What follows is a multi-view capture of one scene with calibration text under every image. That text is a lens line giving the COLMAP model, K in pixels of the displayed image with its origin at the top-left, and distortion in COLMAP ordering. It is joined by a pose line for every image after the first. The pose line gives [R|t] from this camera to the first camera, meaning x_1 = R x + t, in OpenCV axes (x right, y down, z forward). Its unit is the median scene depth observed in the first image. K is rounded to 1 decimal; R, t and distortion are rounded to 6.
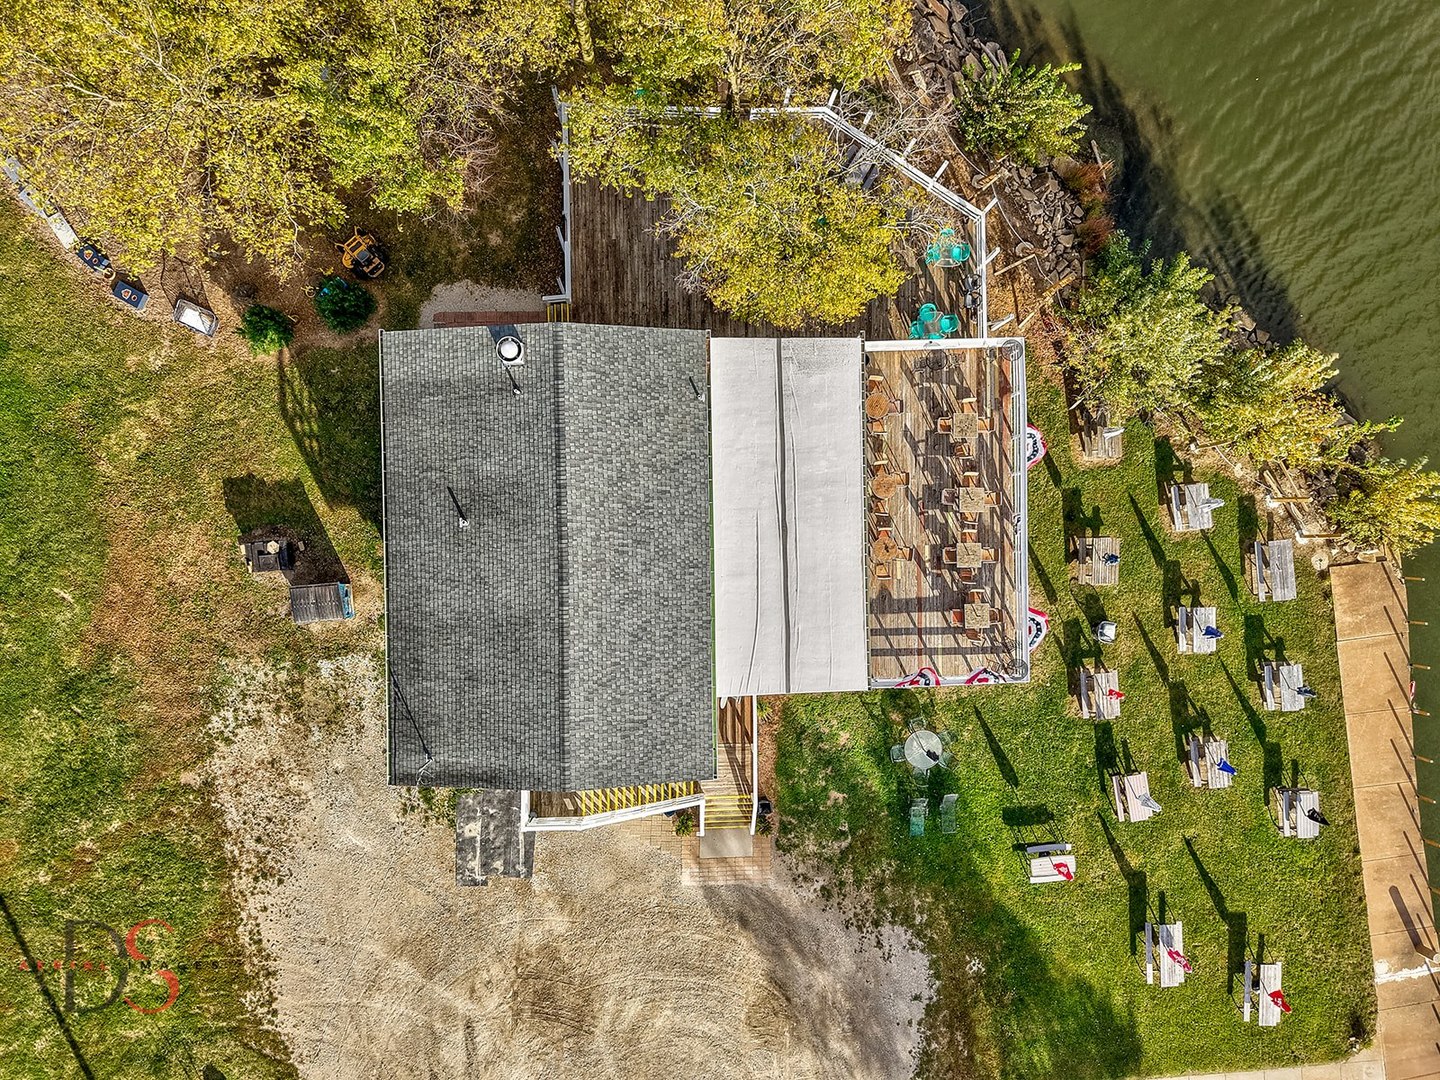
lens RADIAL K [[987.9, 0, 729.8], [0, 987.9, 536.8], [0, 0, 1]] dist [0.031893, -0.001626]
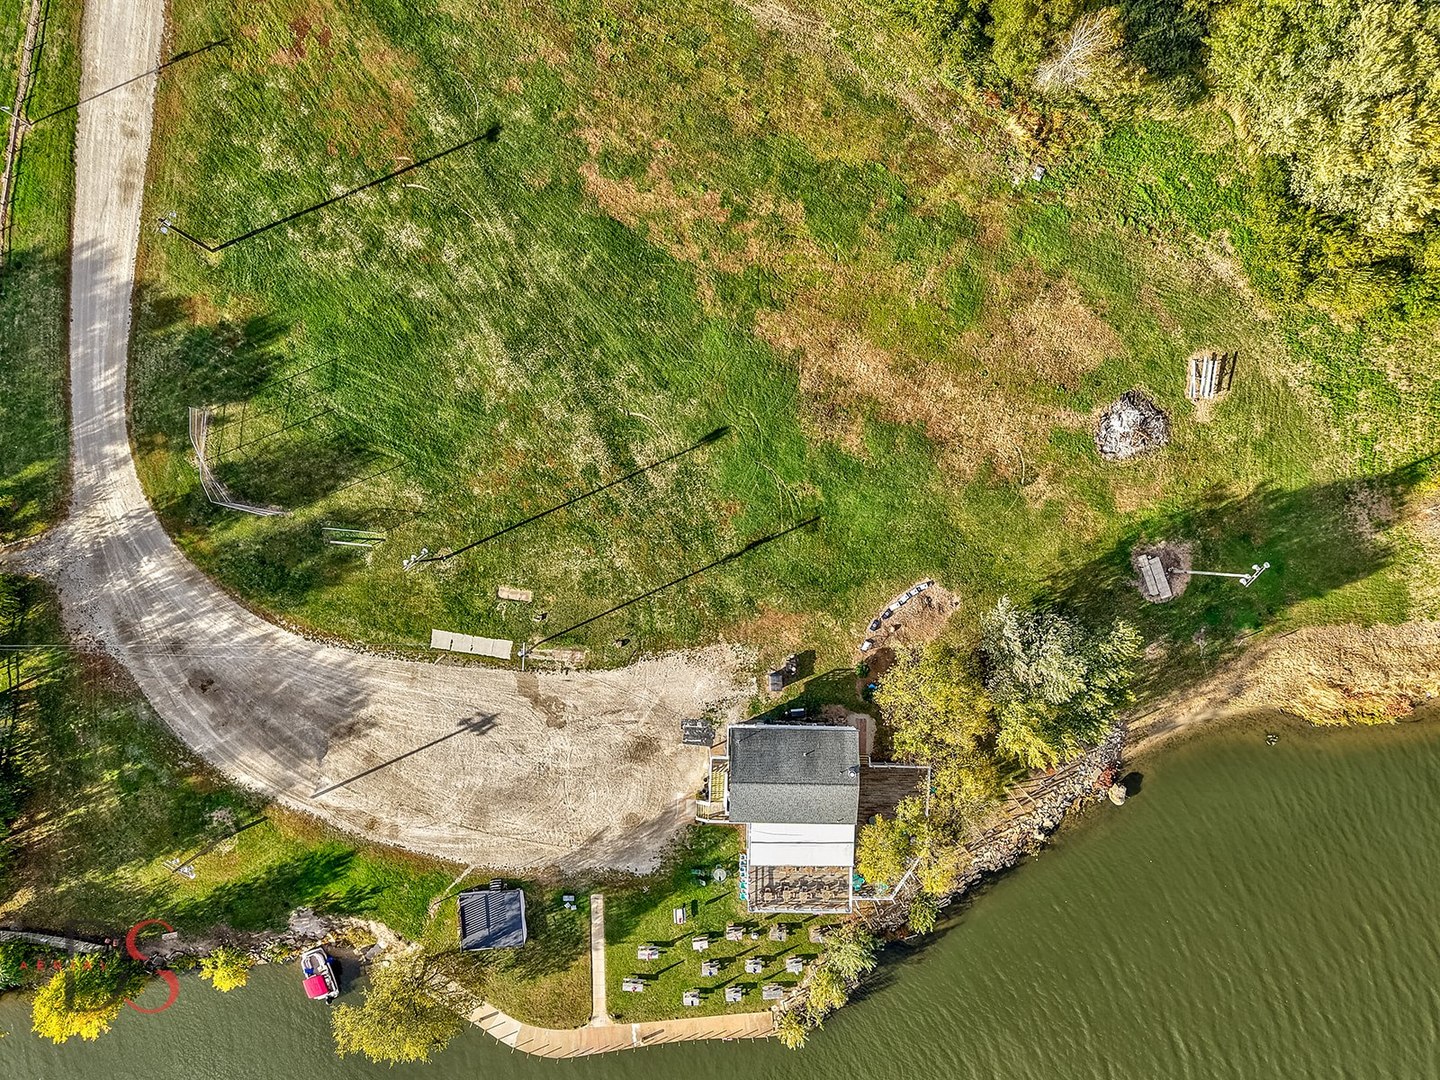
lens RADIAL K [[987.9, 0, 716.0], [0, 987.9, 529.9], [0, 0, 1]] dist [0.031893, -0.001626]
pose [[-0.038864, 0.999110, -0.016415, -0.807449], [-0.998295, -0.039538, -0.042951, 0.394342], [-0.043562, 0.014717, 0.998942, -2.047329]]
